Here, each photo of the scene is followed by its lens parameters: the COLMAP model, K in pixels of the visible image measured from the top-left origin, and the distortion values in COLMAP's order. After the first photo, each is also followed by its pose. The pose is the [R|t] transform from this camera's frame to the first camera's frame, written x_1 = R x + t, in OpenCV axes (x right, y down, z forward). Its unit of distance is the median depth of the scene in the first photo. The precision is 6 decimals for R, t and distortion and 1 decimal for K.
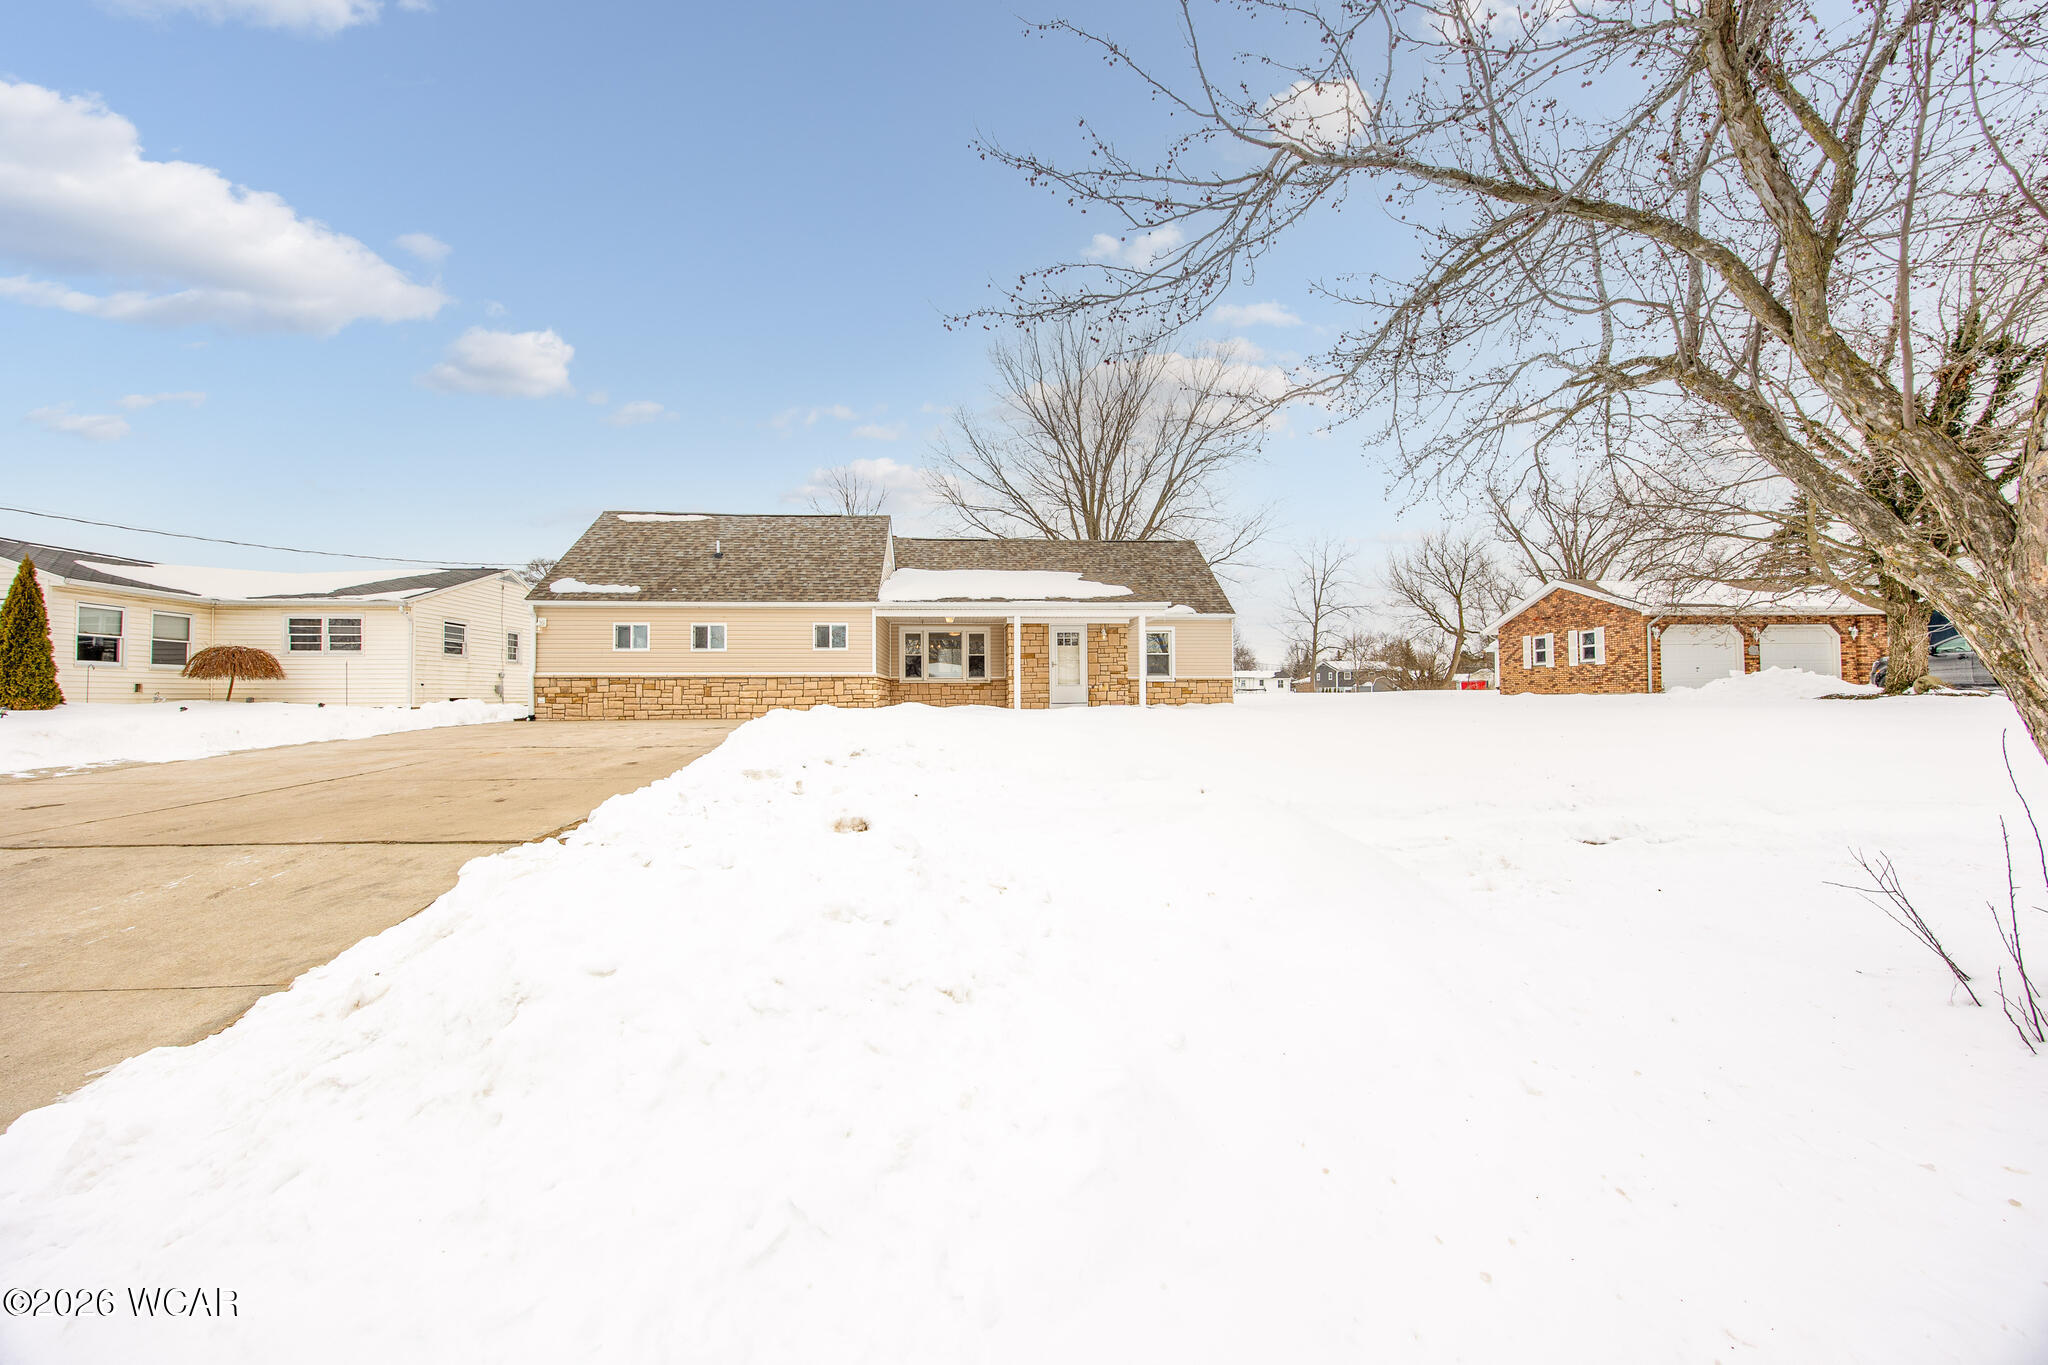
lens RADIAL K [[797.4, 0, 1025.4], [0, 797.4, 688.7], [0, 0, 1]] dist [-0.001163, -0.000081]
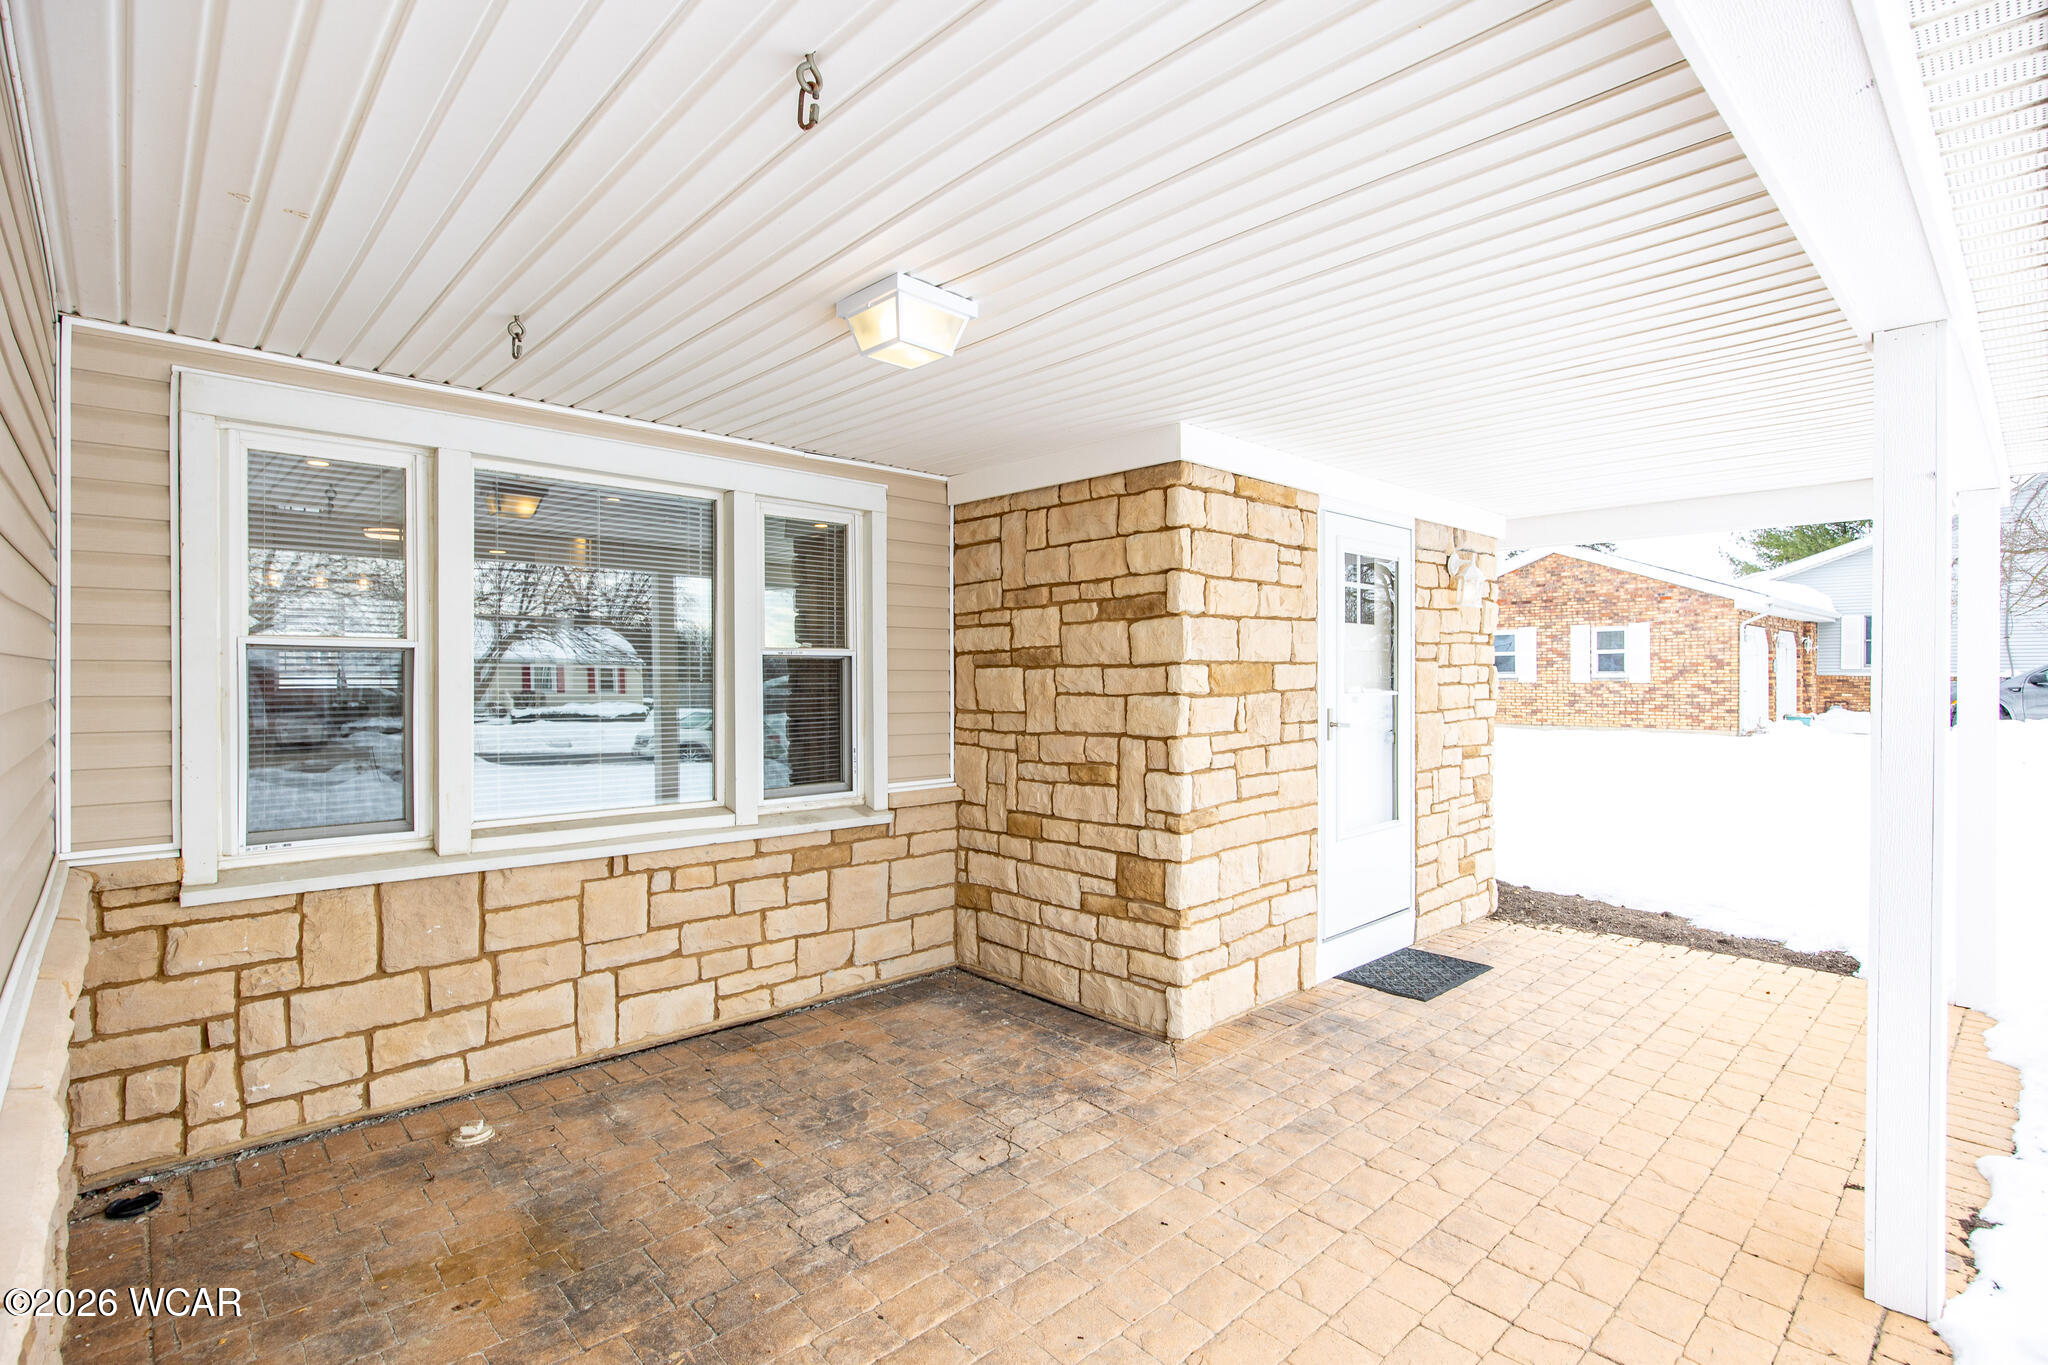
lens RADIAL K [[964.6, 0, 1015.2], [0, 964.6, 685.1], [0, 0, 1]] dist [-0.002933, -0.000133]
pose [[0.777713, -0.000588, 0.628620, -0.174805], [-0.012831, 0.999776, 0.016810, -0.046265], [-0.628489, -0.021139, 0.777531, 0.960689]]
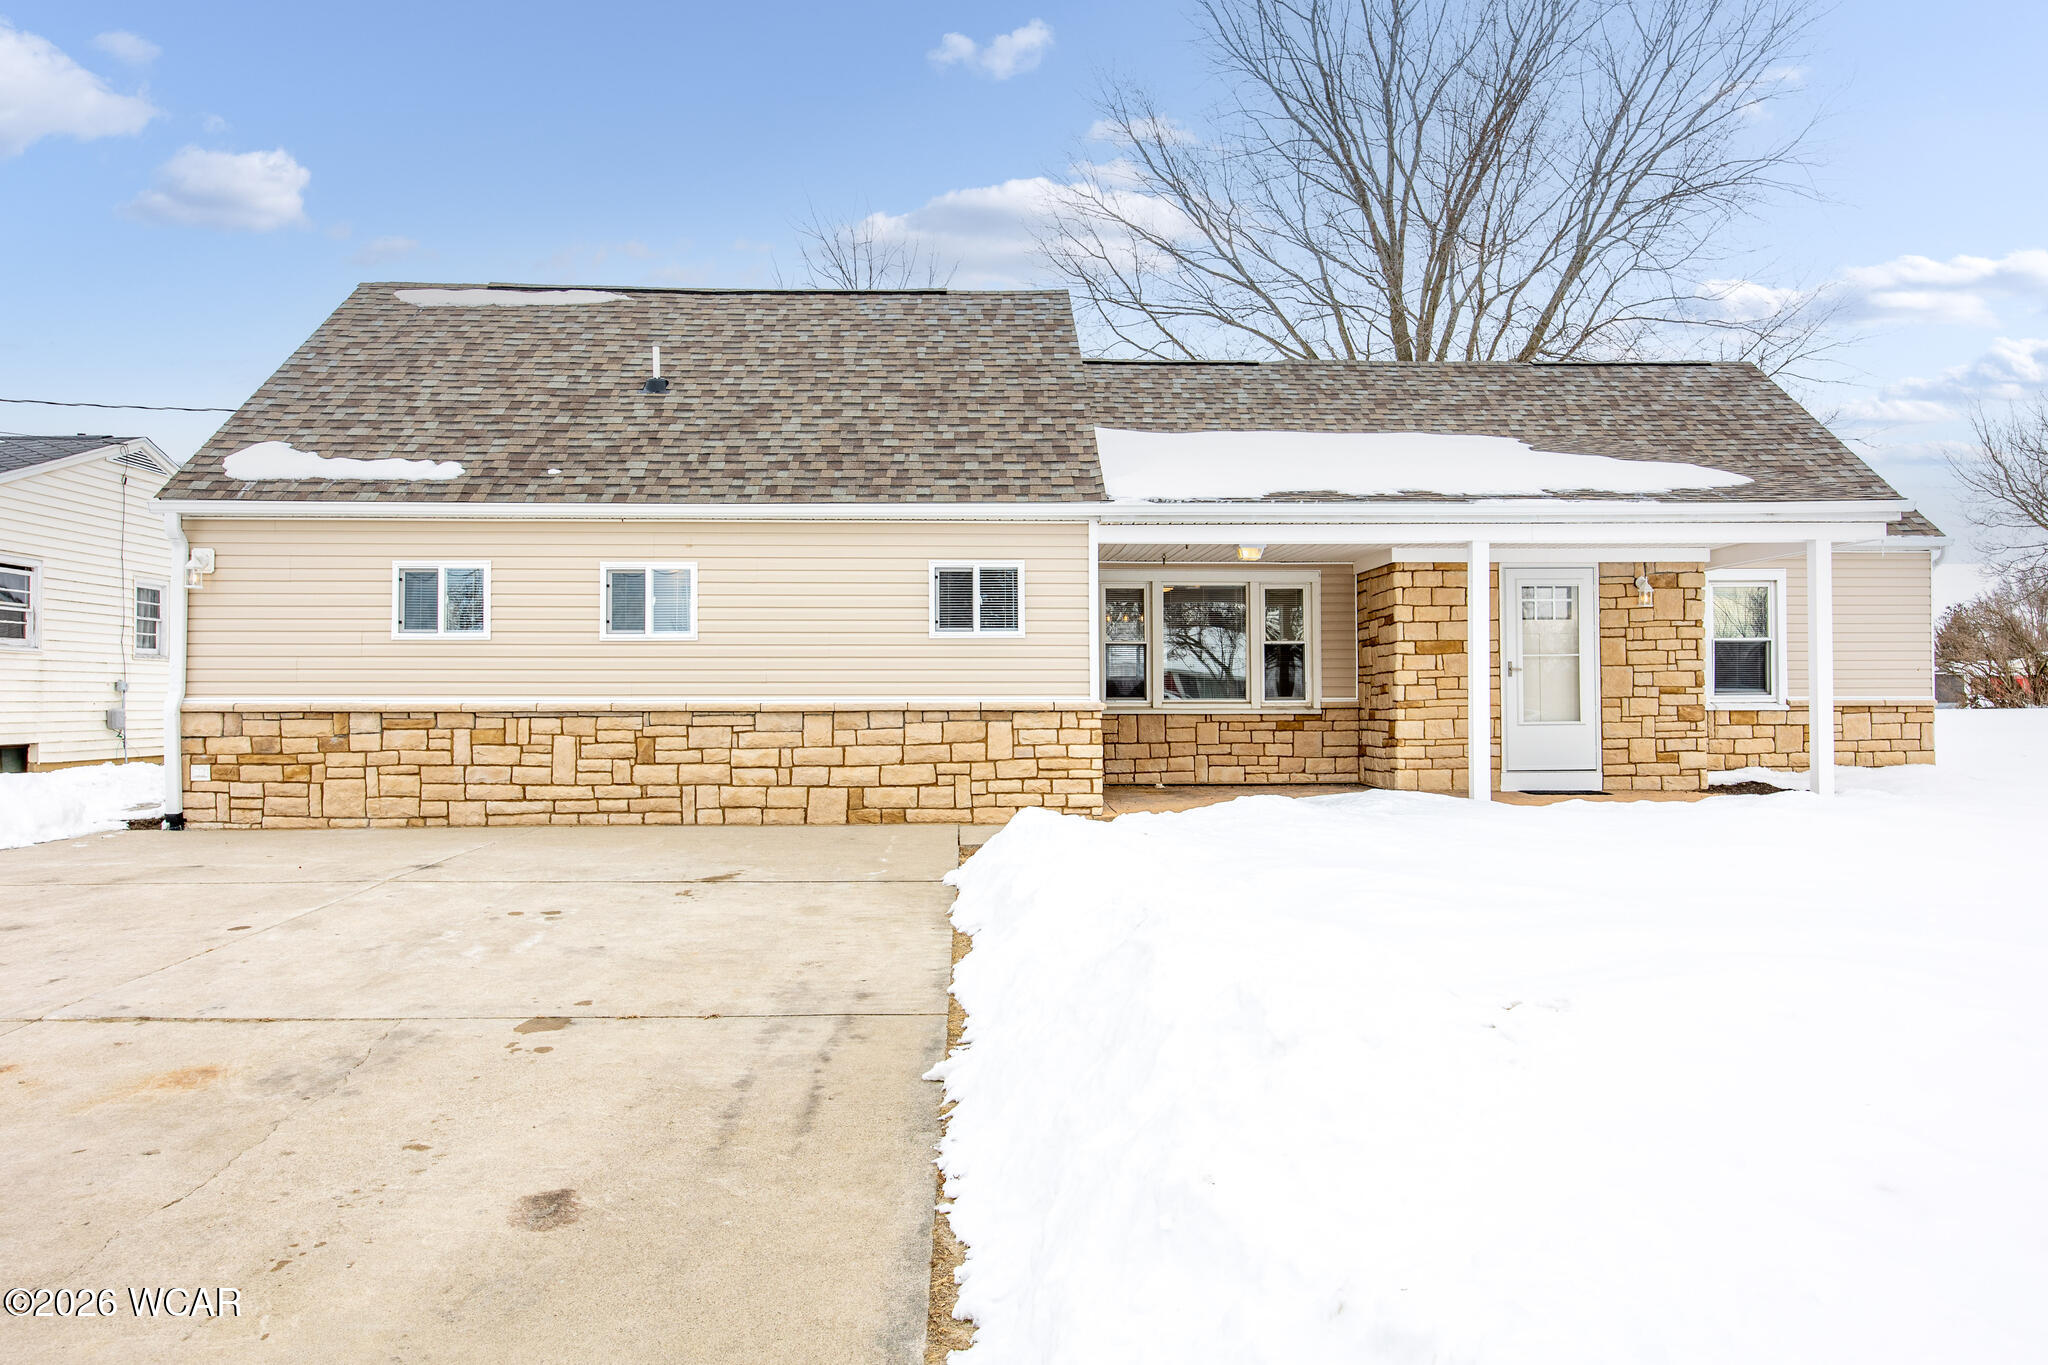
lens RADIAL K [[1447.5, 0, 1019.9], [0, 1447.5, 683.7], [0, 0, 1]] dist [0.004168, 0.000502]
pose [[0.998903, 0.002453, -0.046766, -0.184335], [-0.002442, 0.999997, 0.000311, -0.025476], [0.046767, -0.000197, 0.998906, 0.324726]]
